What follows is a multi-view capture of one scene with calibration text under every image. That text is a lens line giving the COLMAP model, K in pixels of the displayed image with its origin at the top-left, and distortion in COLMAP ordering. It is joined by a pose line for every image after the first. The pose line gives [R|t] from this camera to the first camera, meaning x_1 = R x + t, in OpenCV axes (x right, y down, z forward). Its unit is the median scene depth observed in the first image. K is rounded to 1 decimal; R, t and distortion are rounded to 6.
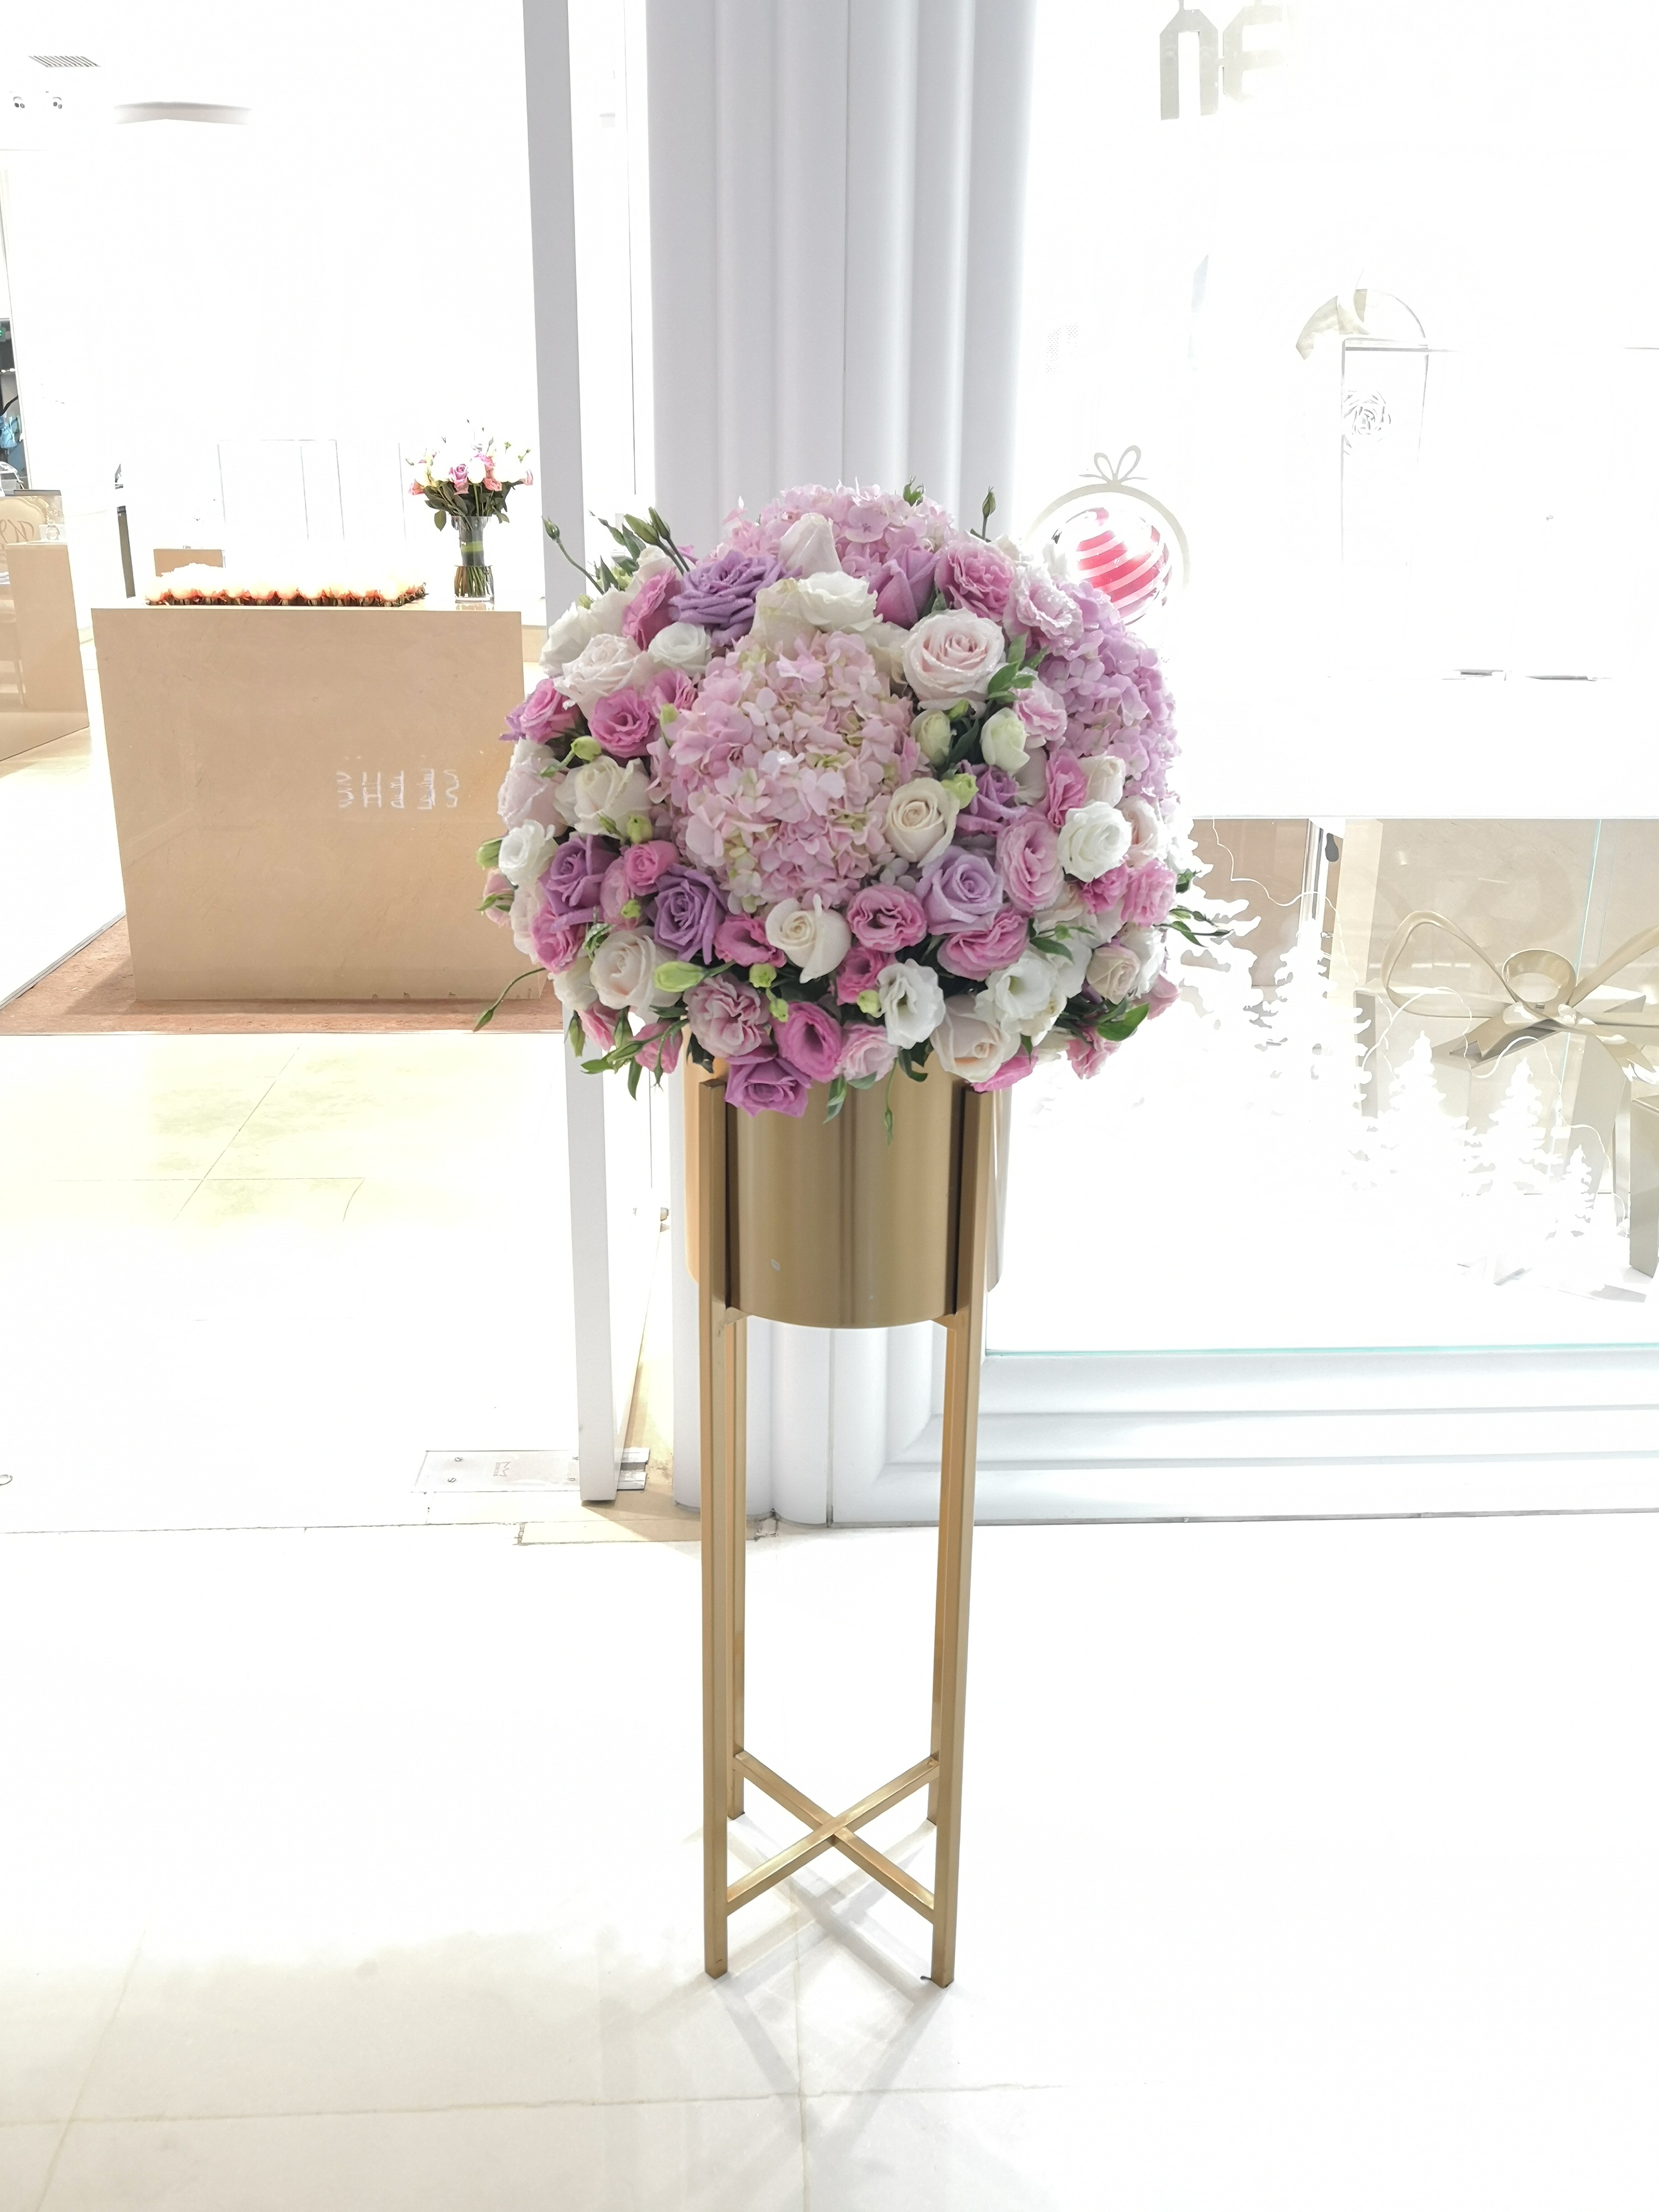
lens RADIAL K [[1823.9, 0, 829.5], [0, 1823.9, 1106.0], [0, 0, 1]] dist [0.012788, -0.002172]
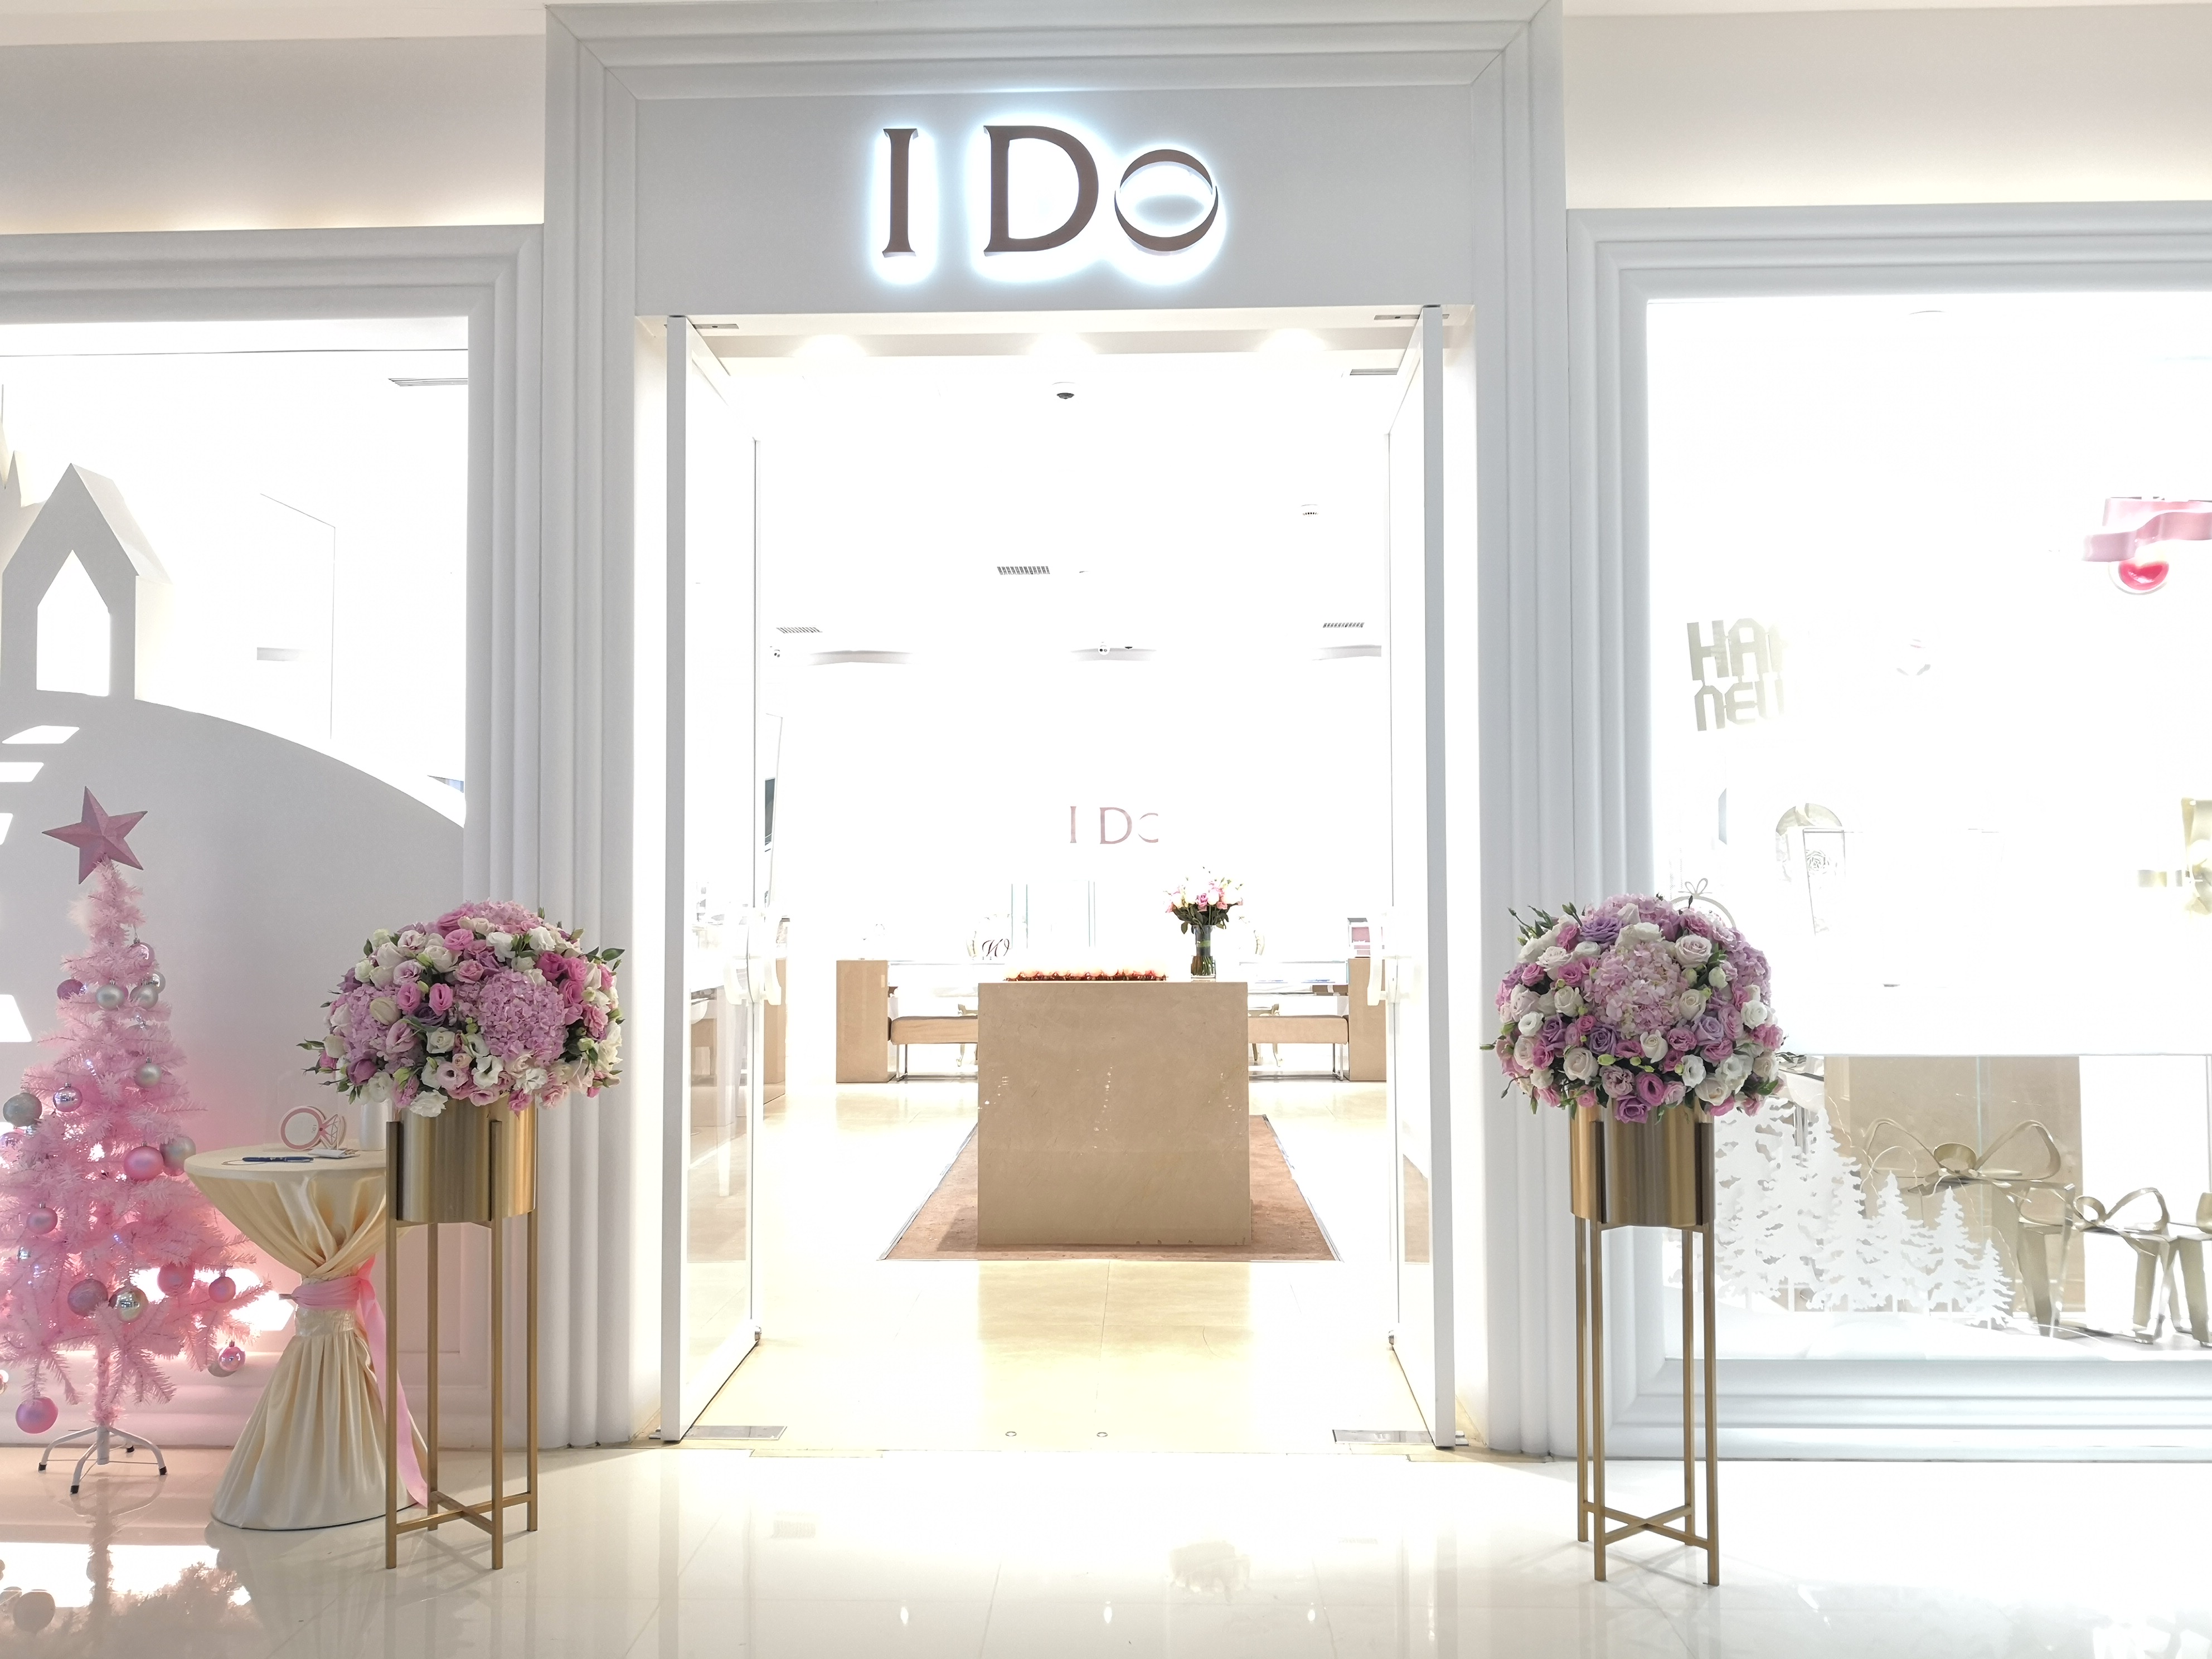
lens RADIAL K [[1823.9, 0, 1106.0], [0, 1823.9, 829.5], [0, 0, 1]] dist [0.012788, -0.002172]
pose [[0.997069, -0.014283, -0.075166, -0.587682], [-0.014176, 0.930922, -0.364943, 0.585544], [0.075186, 0.364938, 0.927991, -1.645258]]
